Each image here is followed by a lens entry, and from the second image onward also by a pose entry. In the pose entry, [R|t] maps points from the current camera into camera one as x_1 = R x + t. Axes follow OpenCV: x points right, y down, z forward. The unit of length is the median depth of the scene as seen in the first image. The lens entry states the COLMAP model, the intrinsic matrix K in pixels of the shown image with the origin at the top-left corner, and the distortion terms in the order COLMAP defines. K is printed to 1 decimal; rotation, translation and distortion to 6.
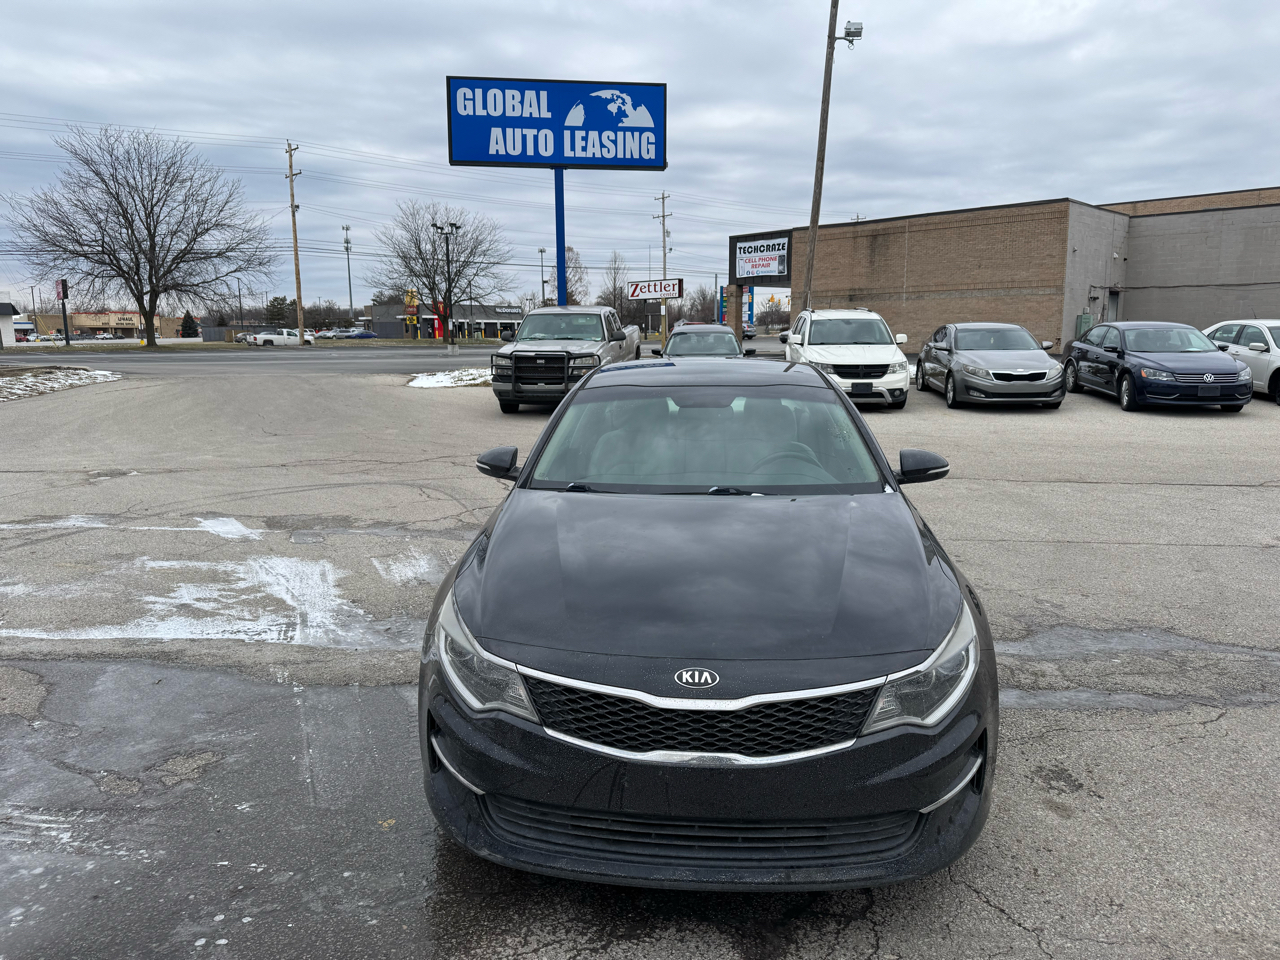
lens RADIAL K [[927.3, 0, 636.5], [0, 927.3, 482.4], [0, 0, 1]] dist [0.070200, -0.085225]
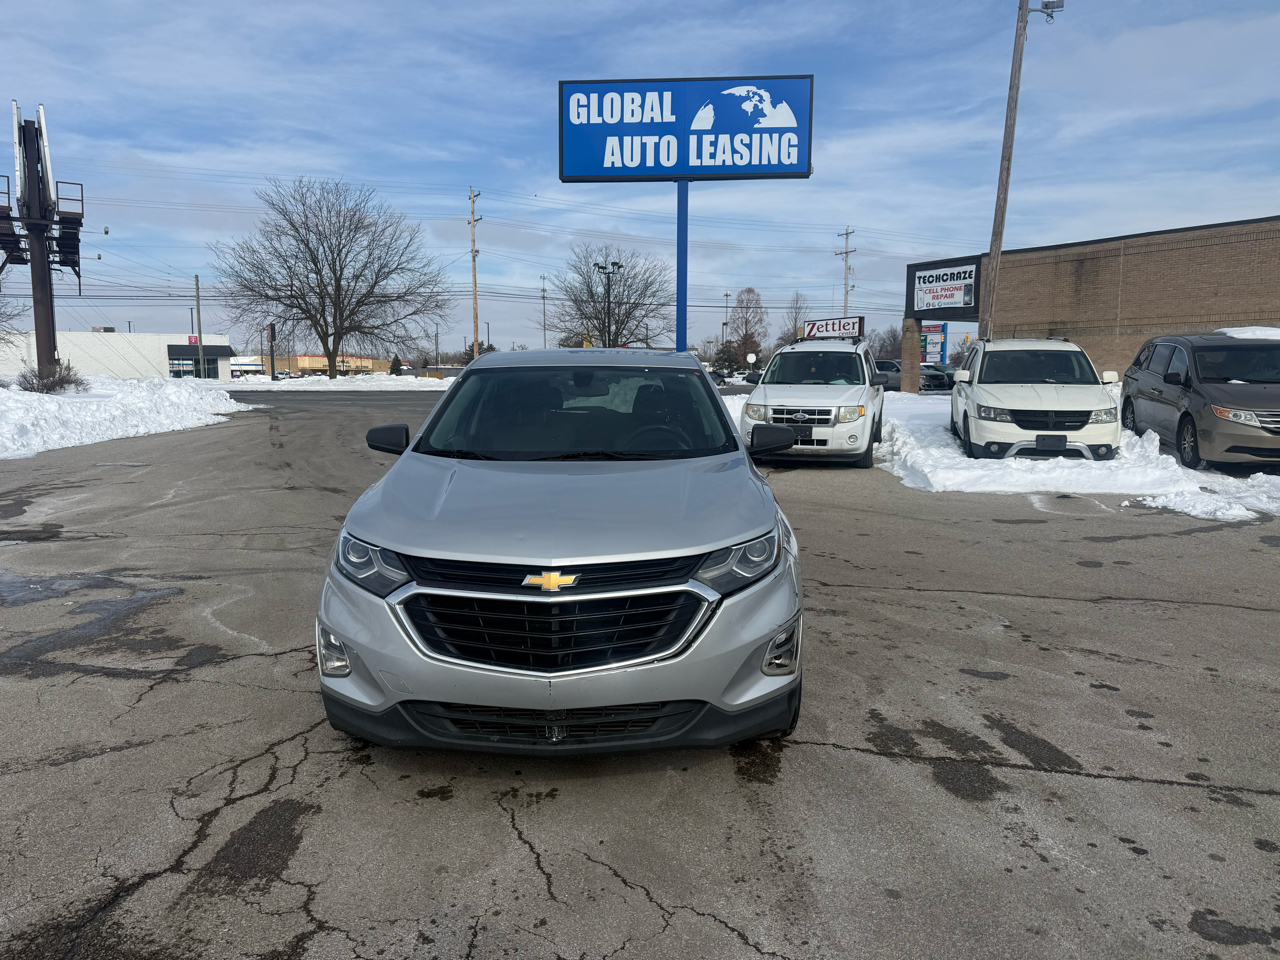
lens RADIAL K [[923.3, 0, 632.7], [0, 923.3, 482.5], [0, 0, 1]] dist [0.086146, -0.181508]
pose [[0.979323, 0.027800, -0.200383, 0.031835], [-0.036620, 0.998510, -0.040446, -0.013386], [0.198960, 0.046947, 0.978882, 0.103236]]
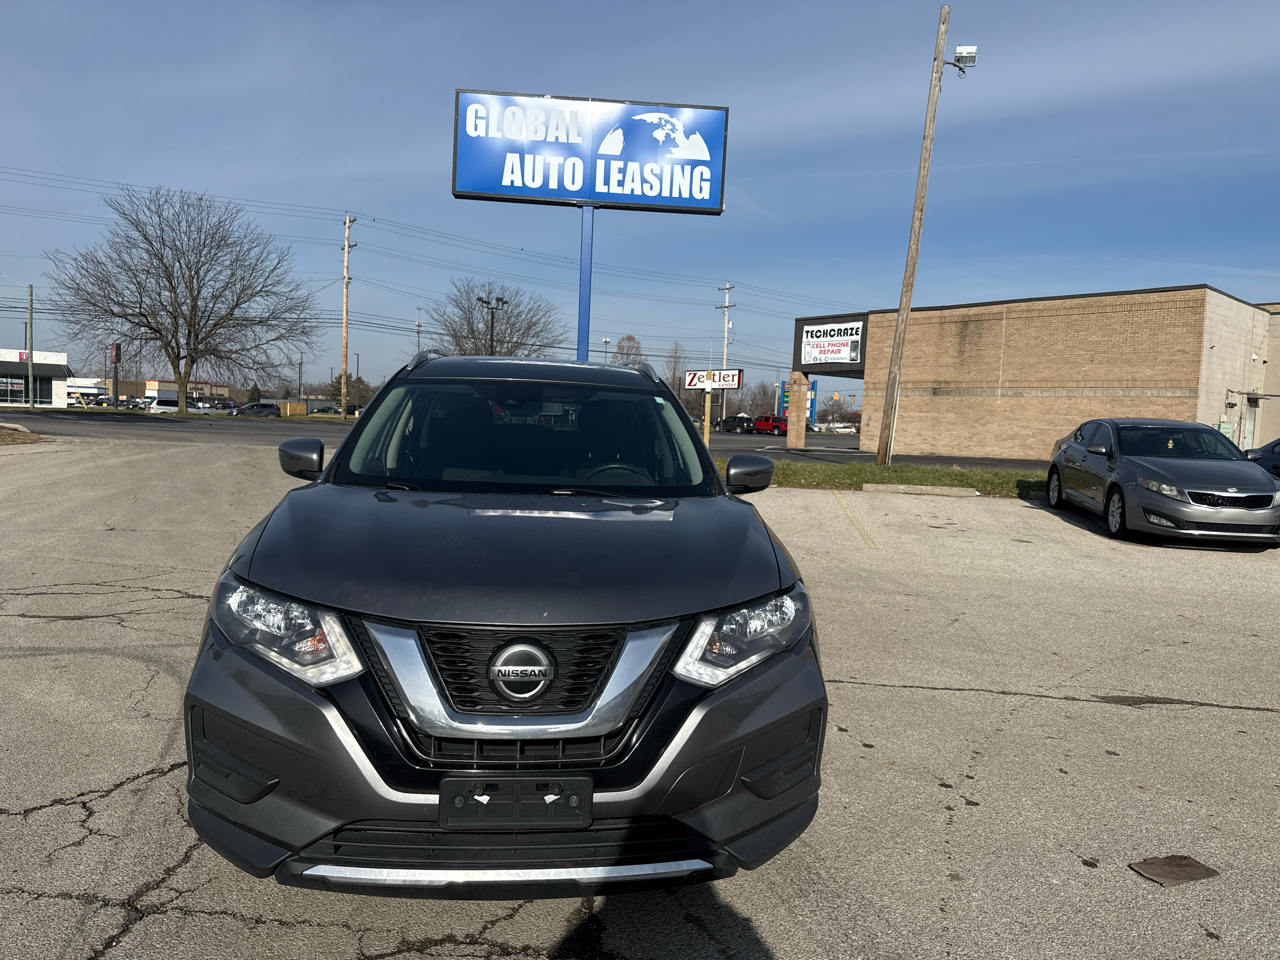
lens RADIAL K [[919.9, 0, 640.8], [0, 919.9, 486.1], [0, 0, 1]] dist [0.087327, -0.145346]
pose [[0.997016, 0.051947, -0.057098, 0.012306], [-0.057026, 0.994193, -0.091258, -0.017339], [0.052025, 0.094242, 0.994189, 0.147012]]
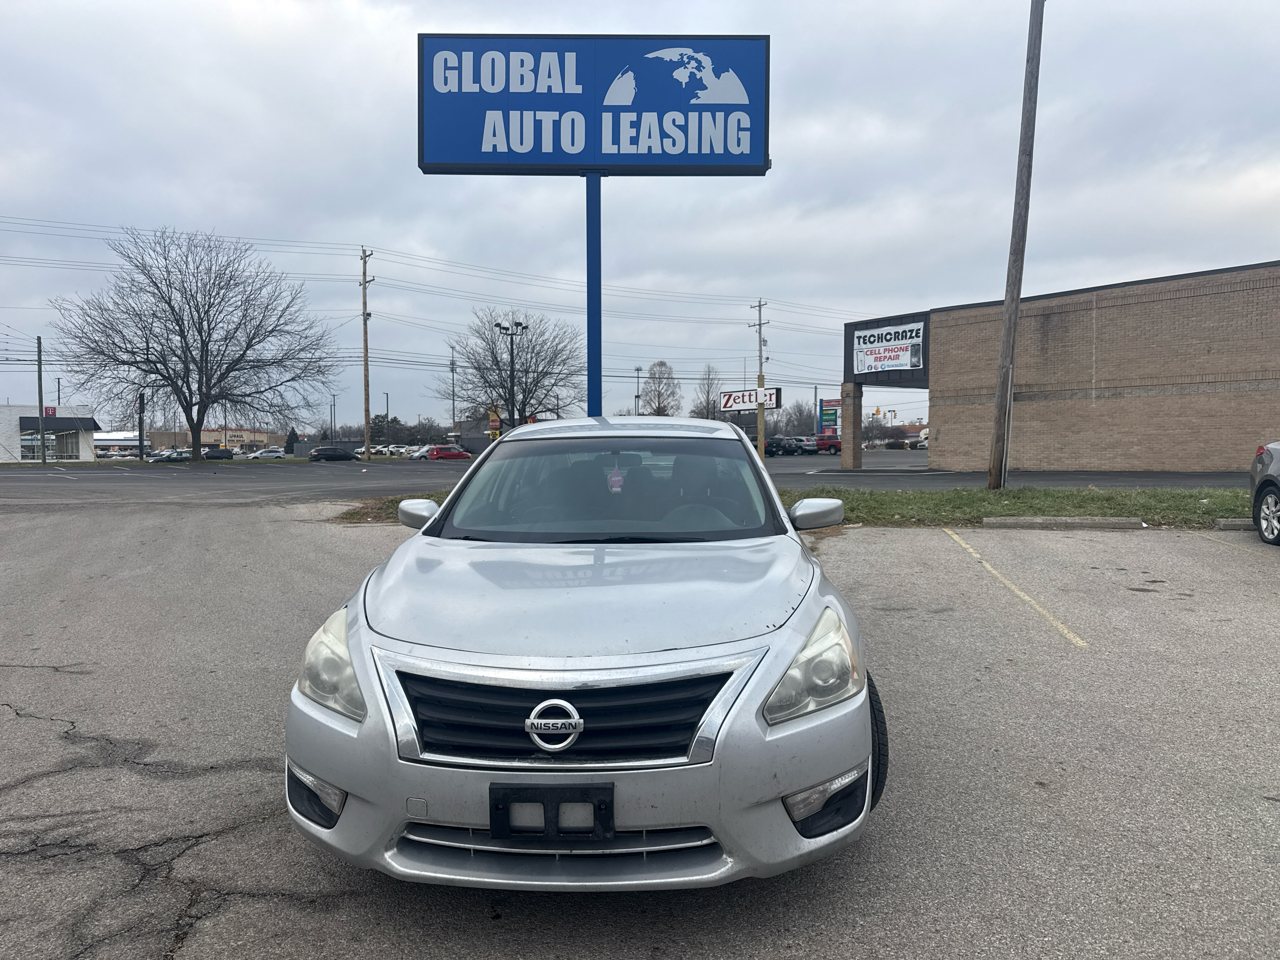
lens RADIAL K [[913.7, 0, 640.0], [0, 913.7, 480.0], [0, 0, 1]] dist [0.044841, -0.059197]
pose [[0.994961, 0.004826, -0.100146, 0.005897], [-0.017383, 0.992017, -0.124896, -0.036669], [0.098744, 0.126008, 0.987103, 0.267628]]
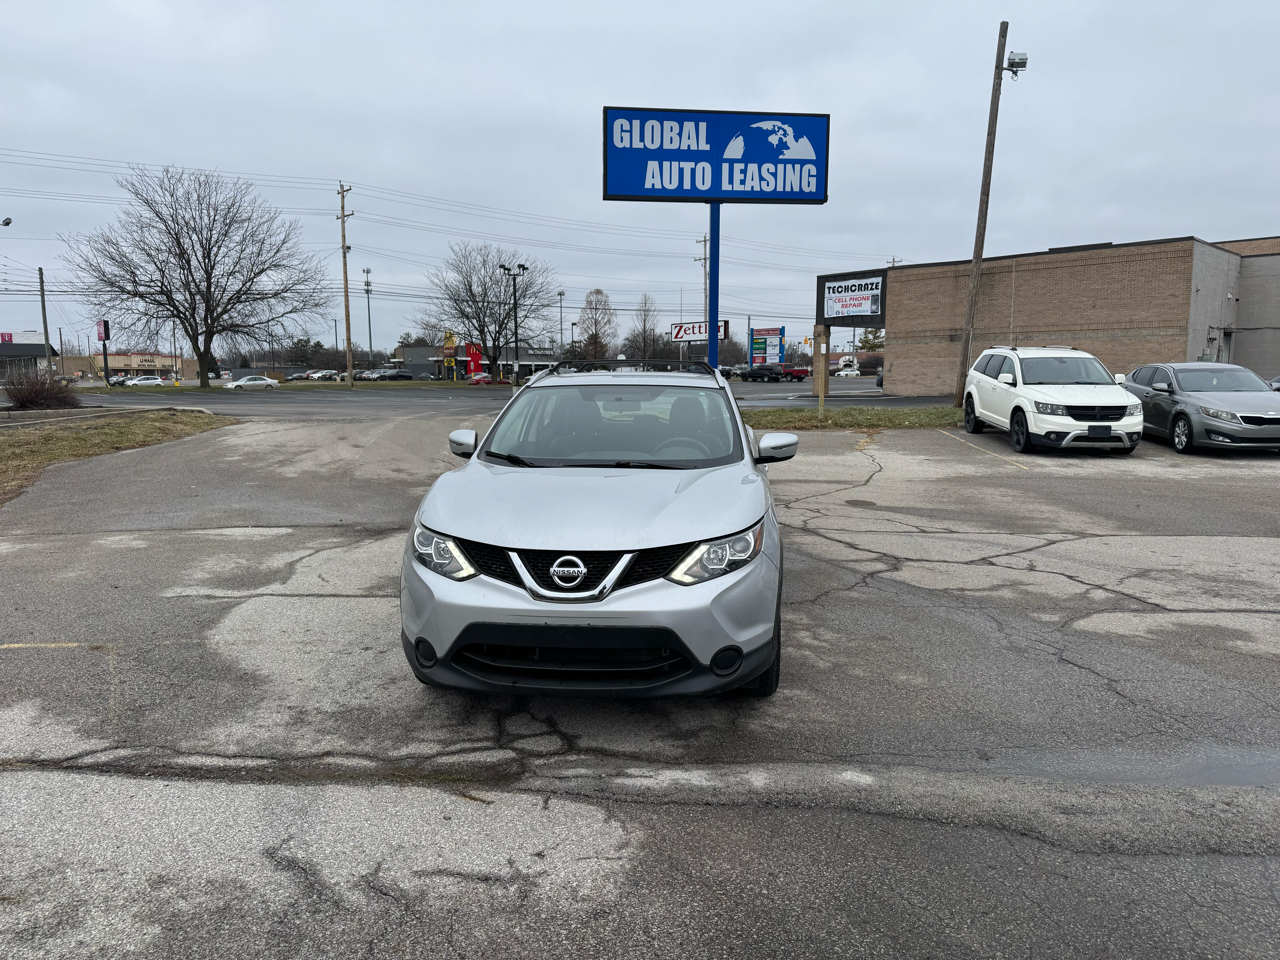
lens RADIAL K [[926.4, 0, 642.3], [0, 926.4, 491.4], [0, 0, 1]] dist [0.082767, -0.121437]
pose [[0.999998, 0.001369, 0.001311, -0.099427], [-0.001323, 0.999396, -0.034715, -0.004210], [-0.001358, 0.034713, 0.999396, 0.033917]]
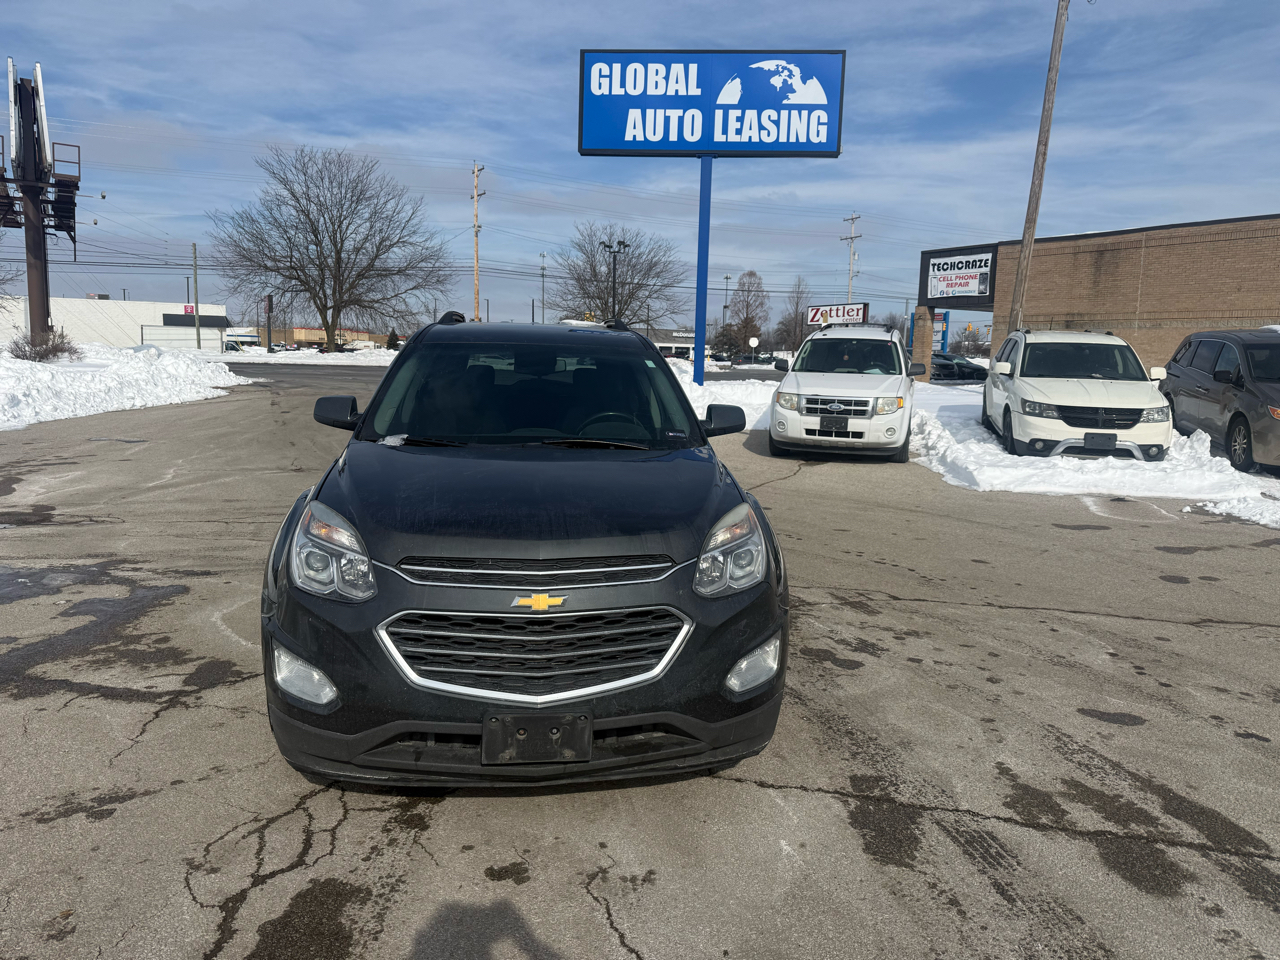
lens RADIAL K [[923.1, 0, 635.0], [0, 923.1, 476.5], [0, 0, 1]] dist [0.074865, -0.154381]
pose [[0.980168, 0.053760, -0.190739, 0.016755], [-0.059917, 0.997847, -0.026654, -0.016768], [0.188896, 0.037554, 0.981279, 0.118672]]
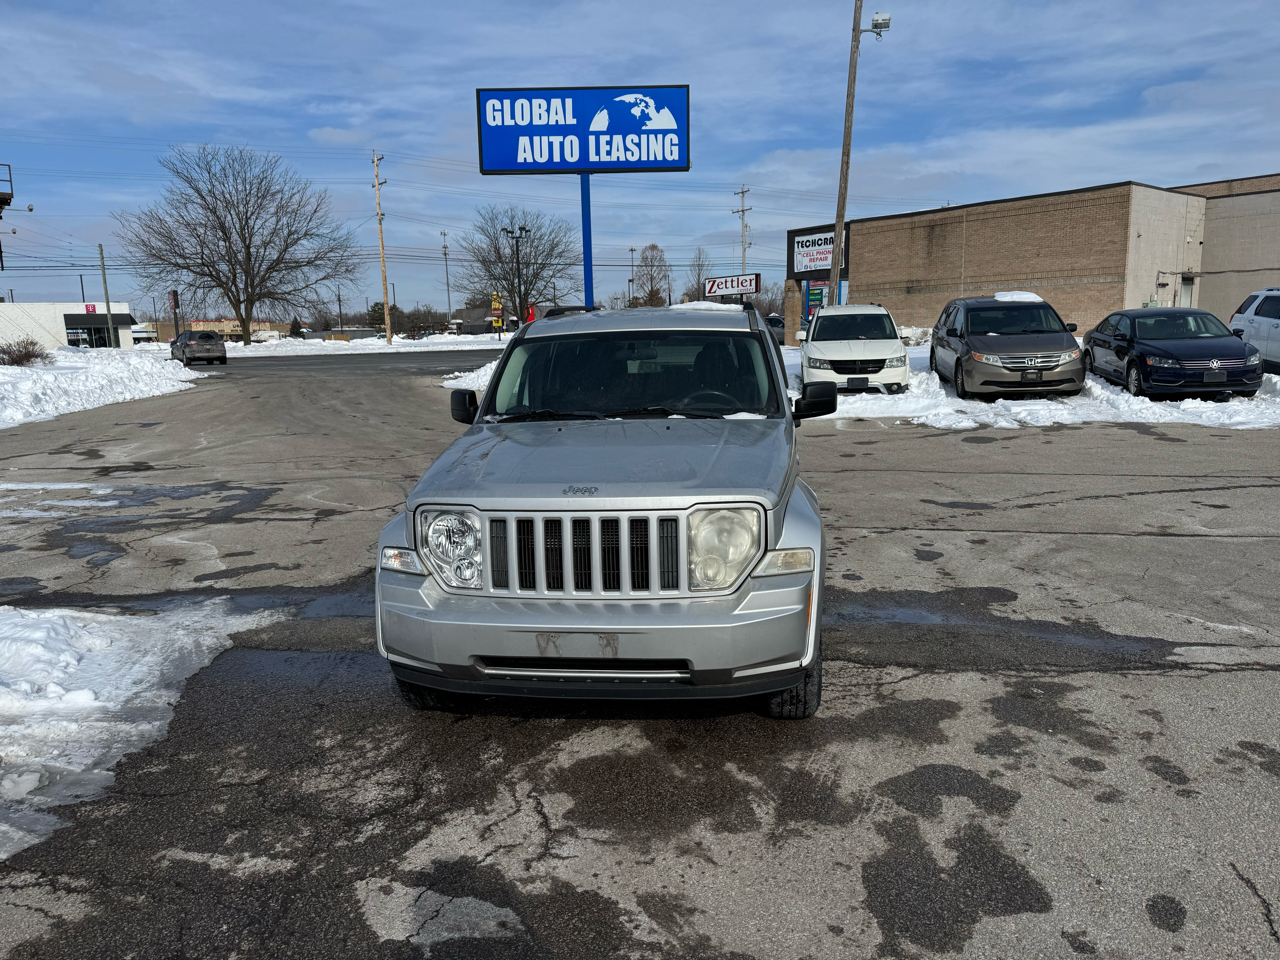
lens RADIAL K [[929.6, 0, 630.3], [0, 929.6, 497.4], [0, 0, 1]] dist [0.073918, -0.114649]
pose [[0.993935, -0.000211, -0.109966, 0.050270], [0.002251, 0.999828, 0.018430, 0.001660], [0.109943, -0.018566, 0.993764, -0.017580]]
